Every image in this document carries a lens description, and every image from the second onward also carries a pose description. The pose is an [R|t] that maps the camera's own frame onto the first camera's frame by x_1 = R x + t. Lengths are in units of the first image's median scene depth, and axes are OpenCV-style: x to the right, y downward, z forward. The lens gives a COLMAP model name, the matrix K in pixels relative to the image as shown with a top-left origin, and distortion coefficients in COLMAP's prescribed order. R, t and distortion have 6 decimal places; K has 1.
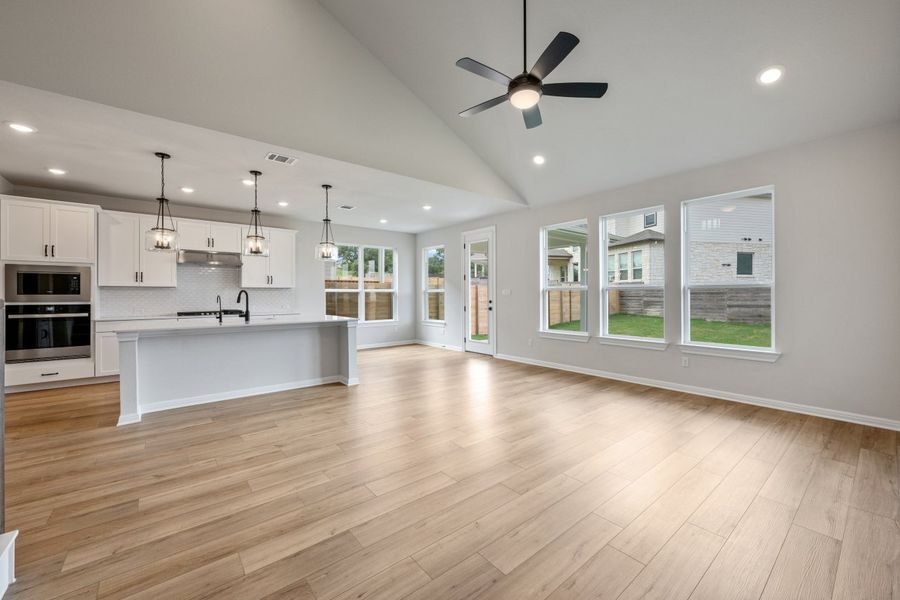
lens RADIAL K [[364.7, 0, 451.6], [0, 364.7, 292.7], [0, 0, 1]] dist [-0.004454, -0.000301]
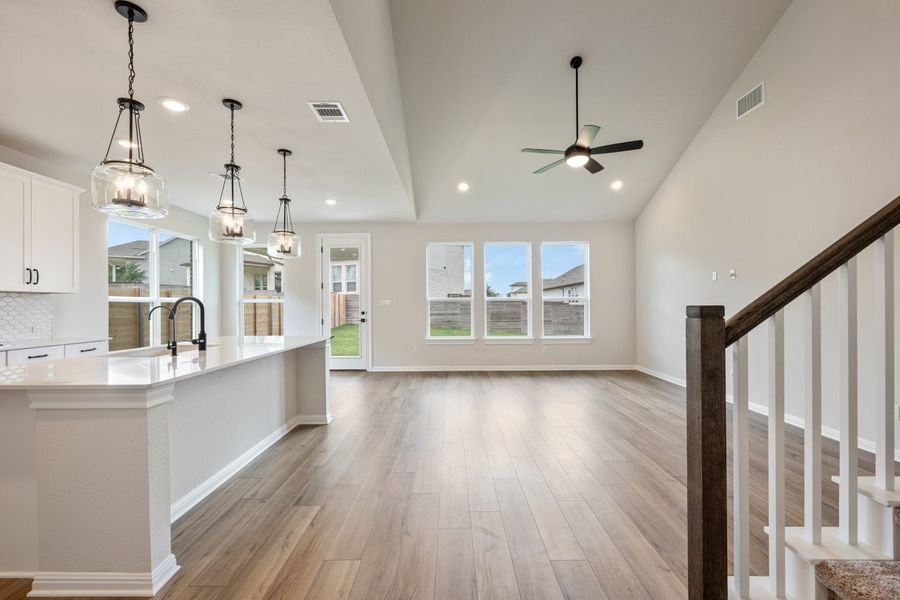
lens RADIAL K [[383.1, 0, 453.9], [0, 383.1, 302.0], [0, 0, 1]] dist [-0.001205, -0.000059]
pose [[0.626445, 0.004970, 0.779450, -0.722773], [0.000281, 0.999978, -0.006602, 0.004850], [-0.779466, 0.004355, 0.626430, 0.280344]]
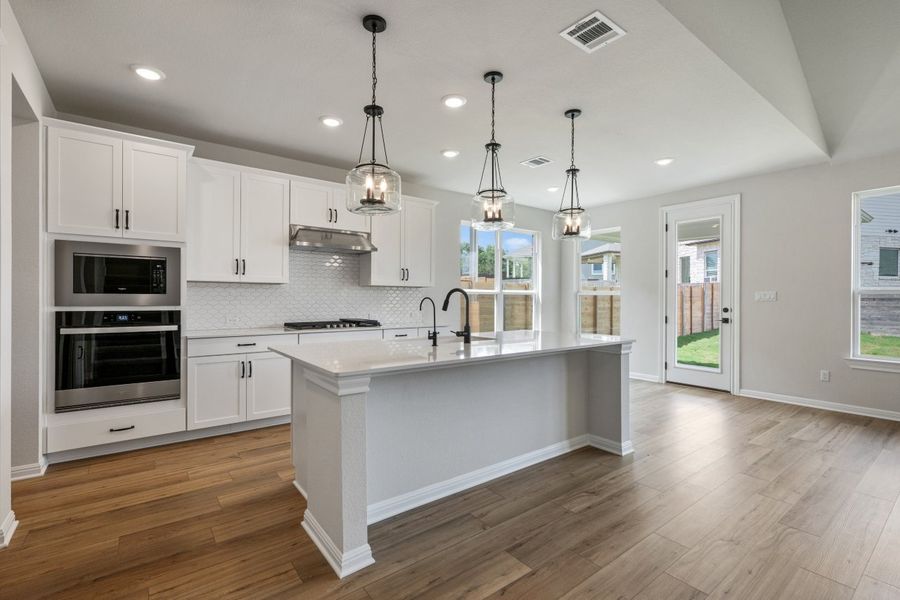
lens RADIAL K [[412.8, 0, 445.6], [0, 412.8, 299.2], [0, 0, 1]] dist [-0.003139, -0.000456]
pose [[0.999359, 0.007970, -0.034902, -0.526665], [-0.007711, 0.999942, 0.007565, 0.004889], [0.034960, -0.007291, 0.999362, 0.328827]]
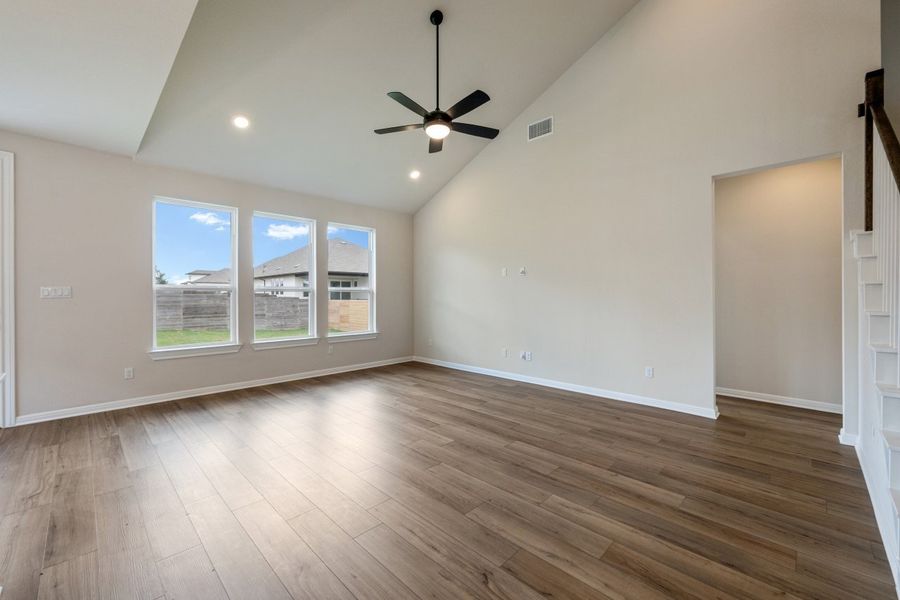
lens RADIAL K [[364.7, 0, 451.7], [0, 364.7, 296.5], [0, 0, 1]] dist [-0.004454, -0.000301]
pose [[-0.117897, 0.001817, 0.993024, -0.589151], [-0.003720, 0.999990, -0.002272, 0.005895], [-0.993019, -0.003962, -0.117889, 0.656473]]
